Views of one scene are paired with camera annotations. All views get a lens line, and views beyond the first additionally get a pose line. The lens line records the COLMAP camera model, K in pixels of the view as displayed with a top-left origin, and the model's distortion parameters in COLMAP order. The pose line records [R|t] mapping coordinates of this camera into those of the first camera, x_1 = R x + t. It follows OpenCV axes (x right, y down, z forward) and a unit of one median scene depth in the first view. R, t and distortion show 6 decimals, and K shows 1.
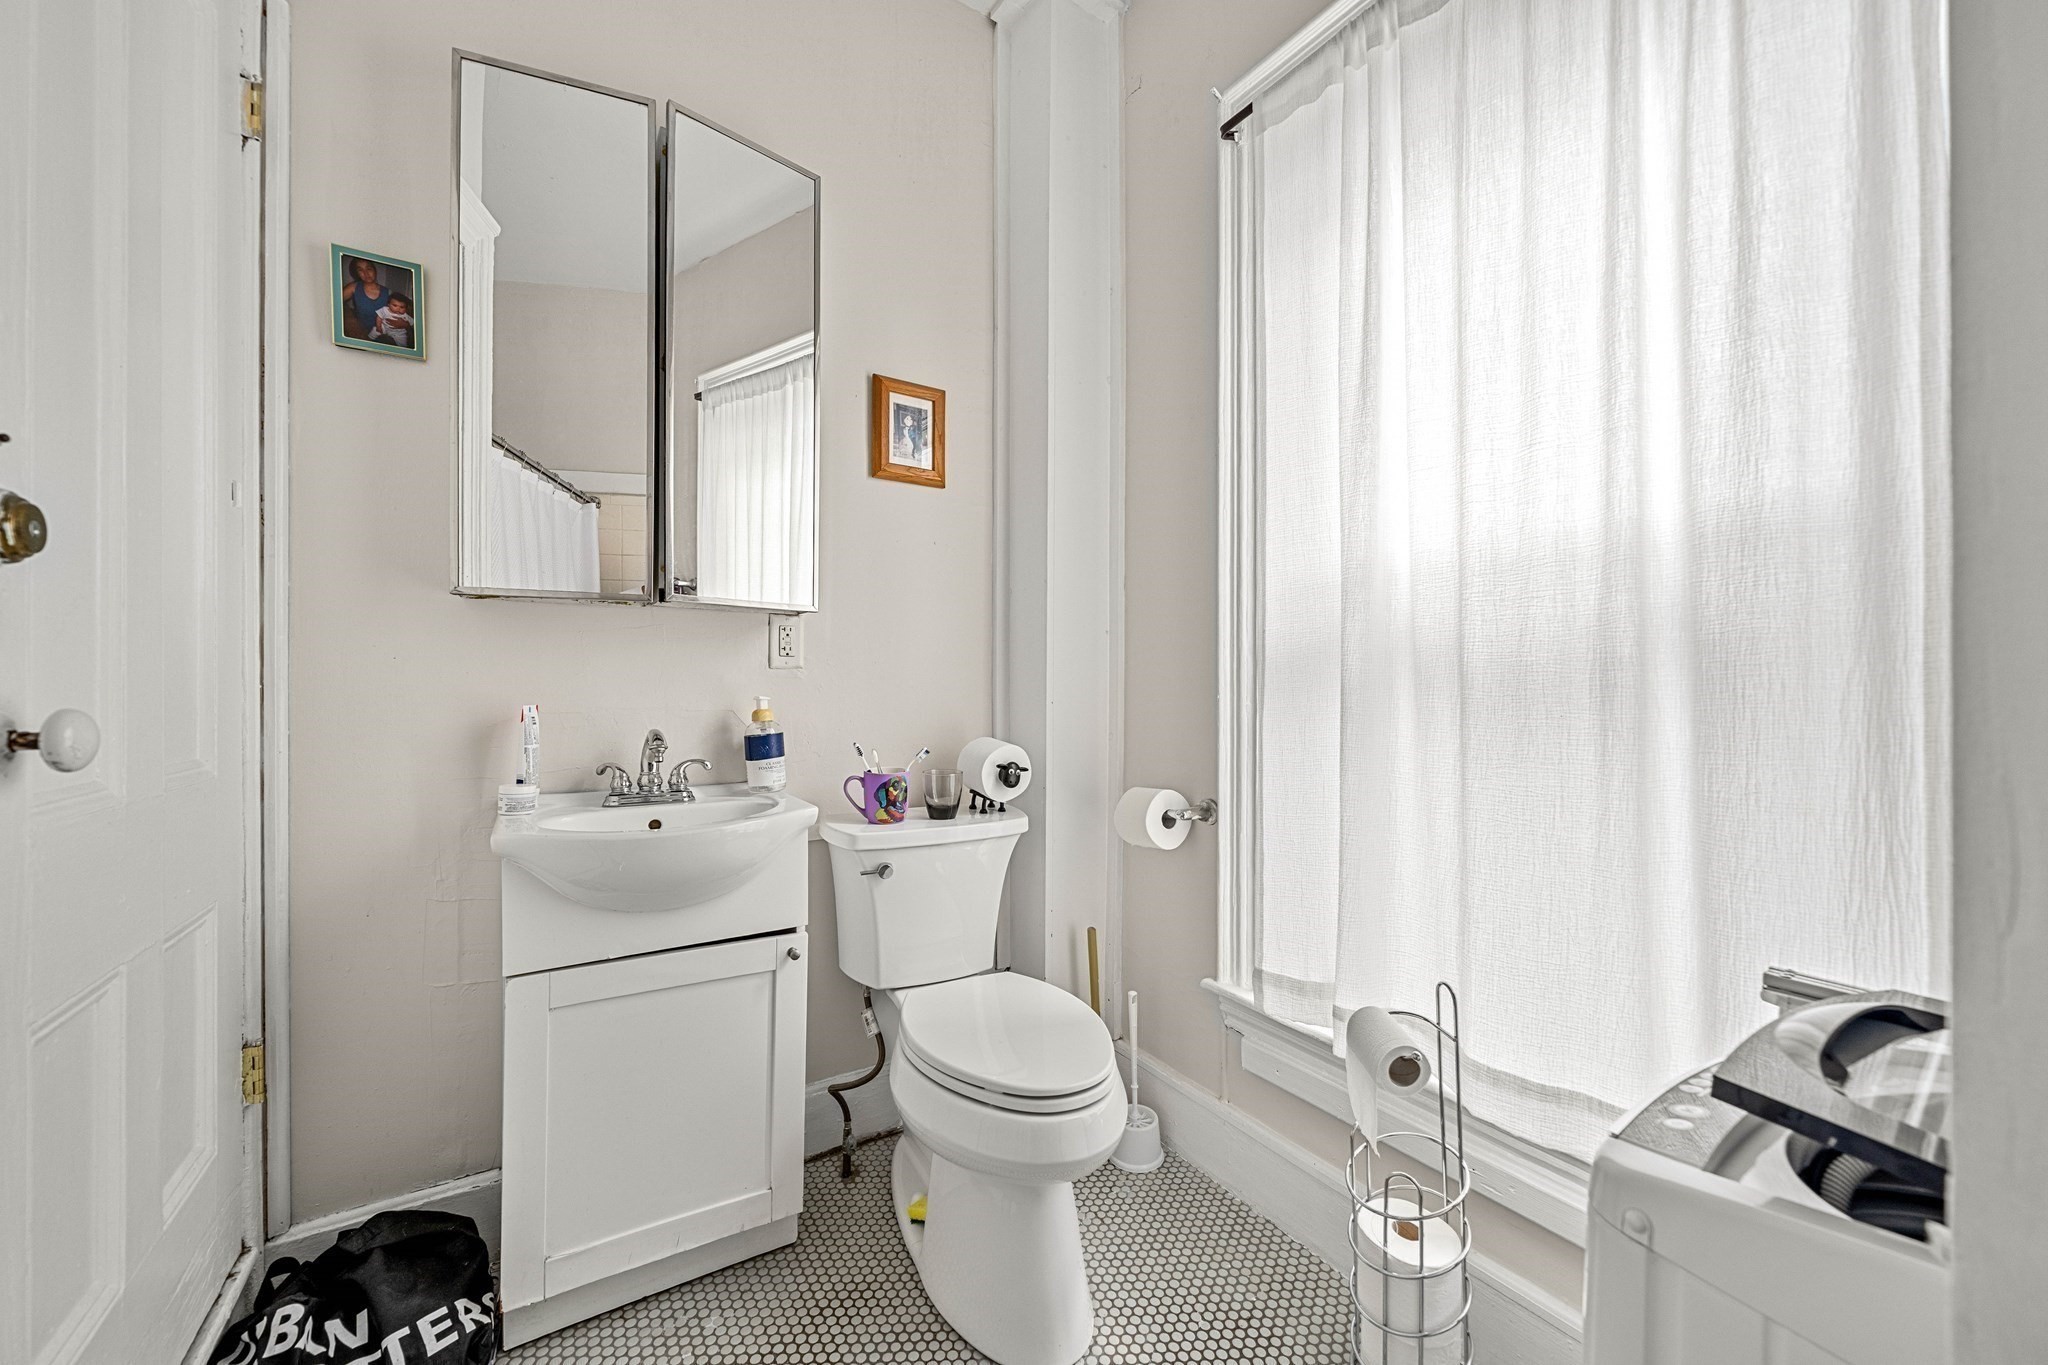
lens RADIAL K [[778.7, 0, 1026.5], [0, 778.7, 686.7], [0, 0, 1]] dist [-0.003734, 0.000250]
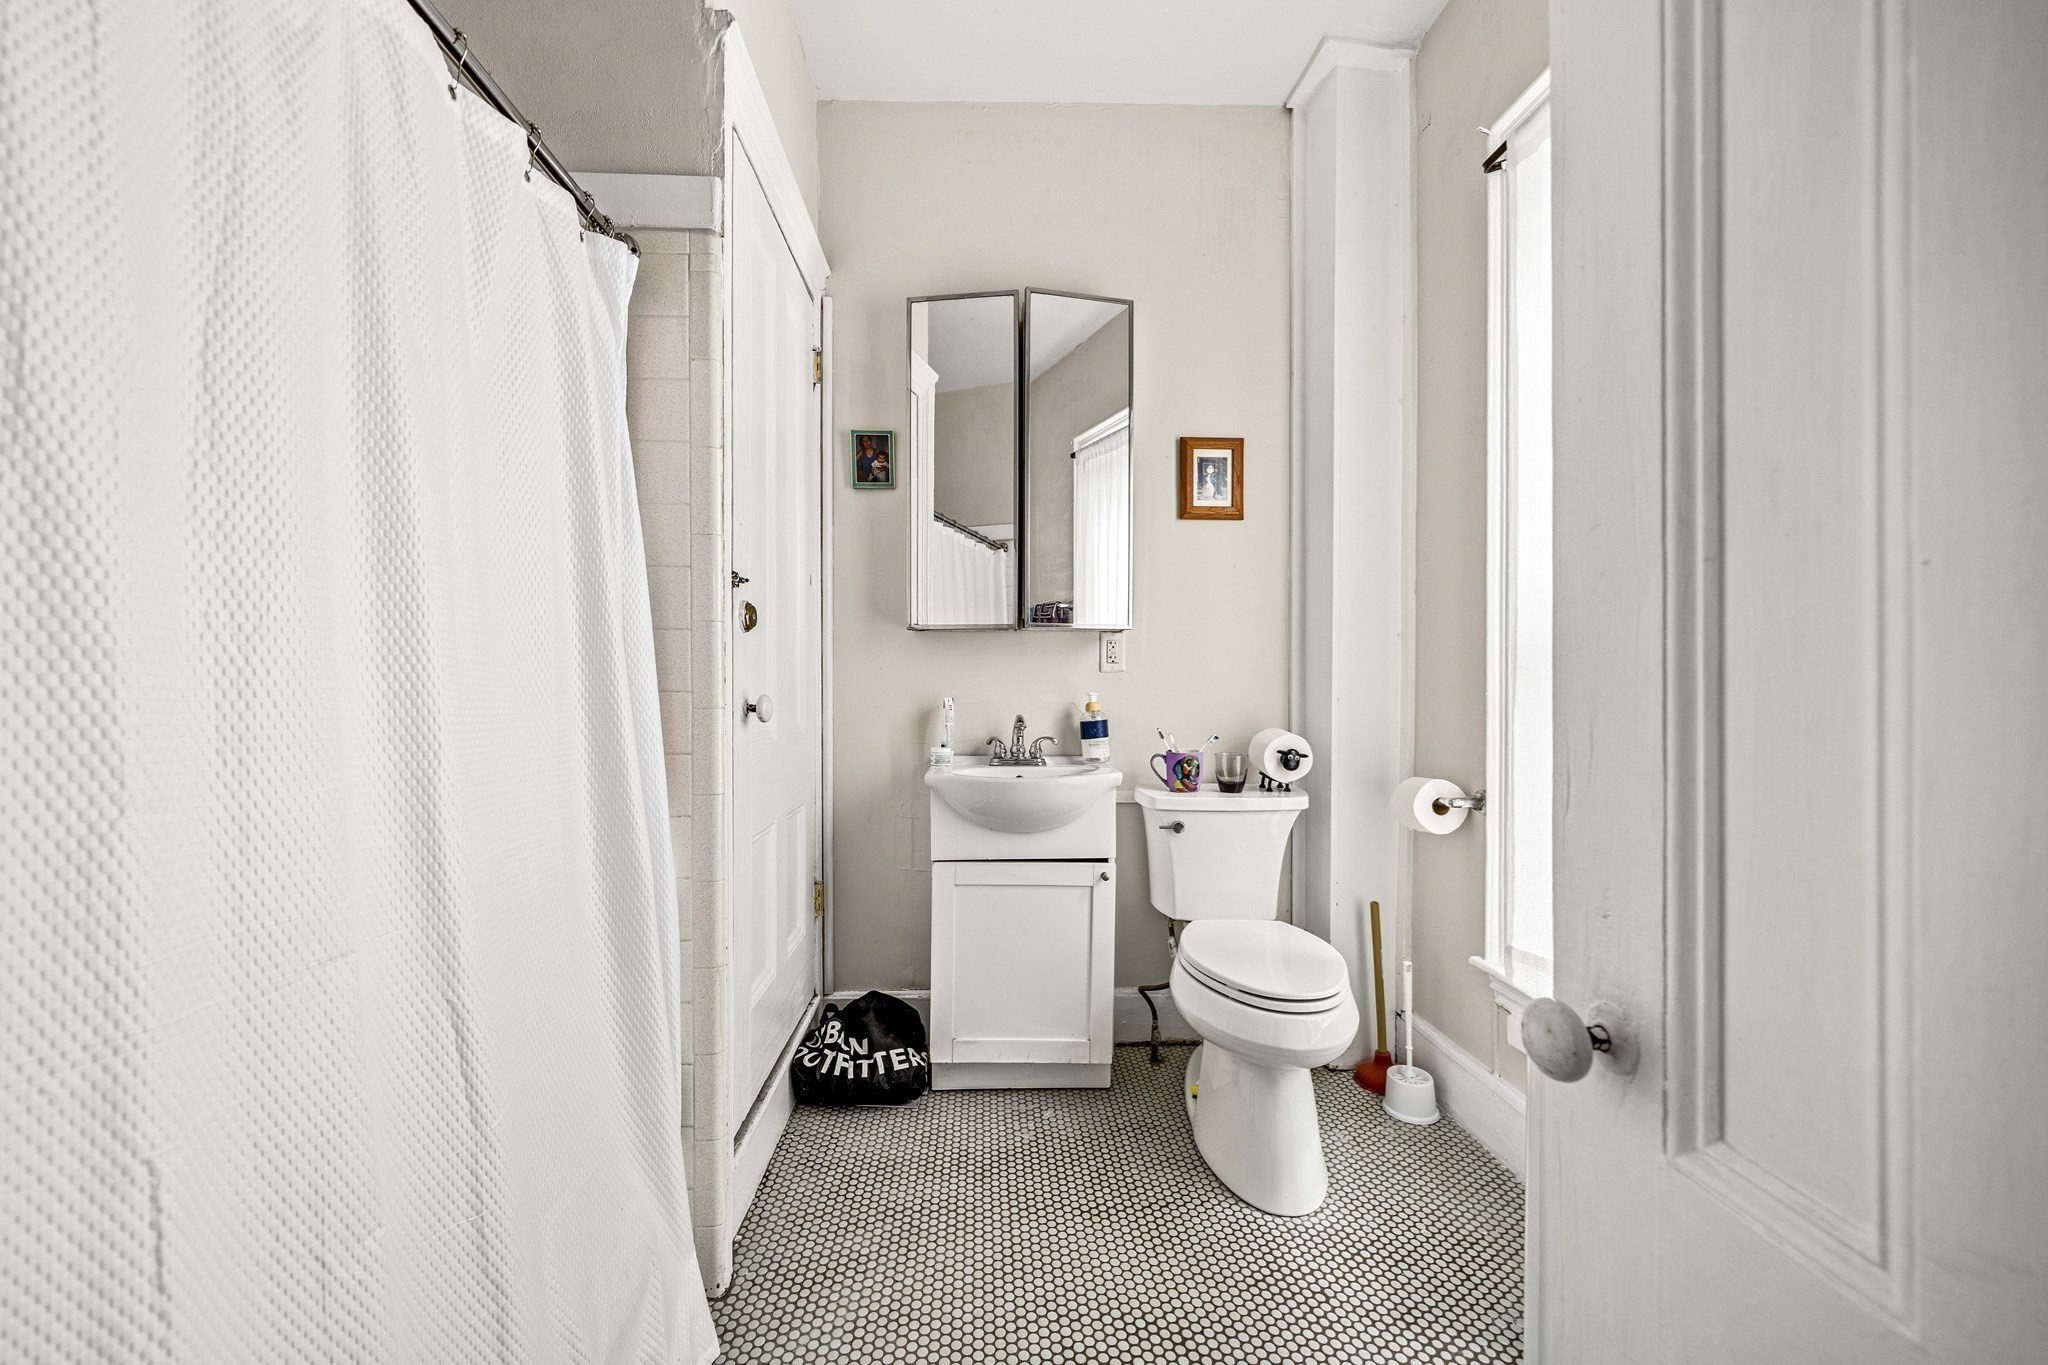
lens RADIAL K [[778.7, 0, 1017.8], [0, 778.7, 686.5], [0, 0, 1]] dist [-0.003734, 0.000250]
pose [[0.869826, -0.003047, -0.493350, 0.223161], [0.001694, 0.999993, -0.003188, 0.005520], [0.493356, 0.001937, 0.869825, -0.257729]]
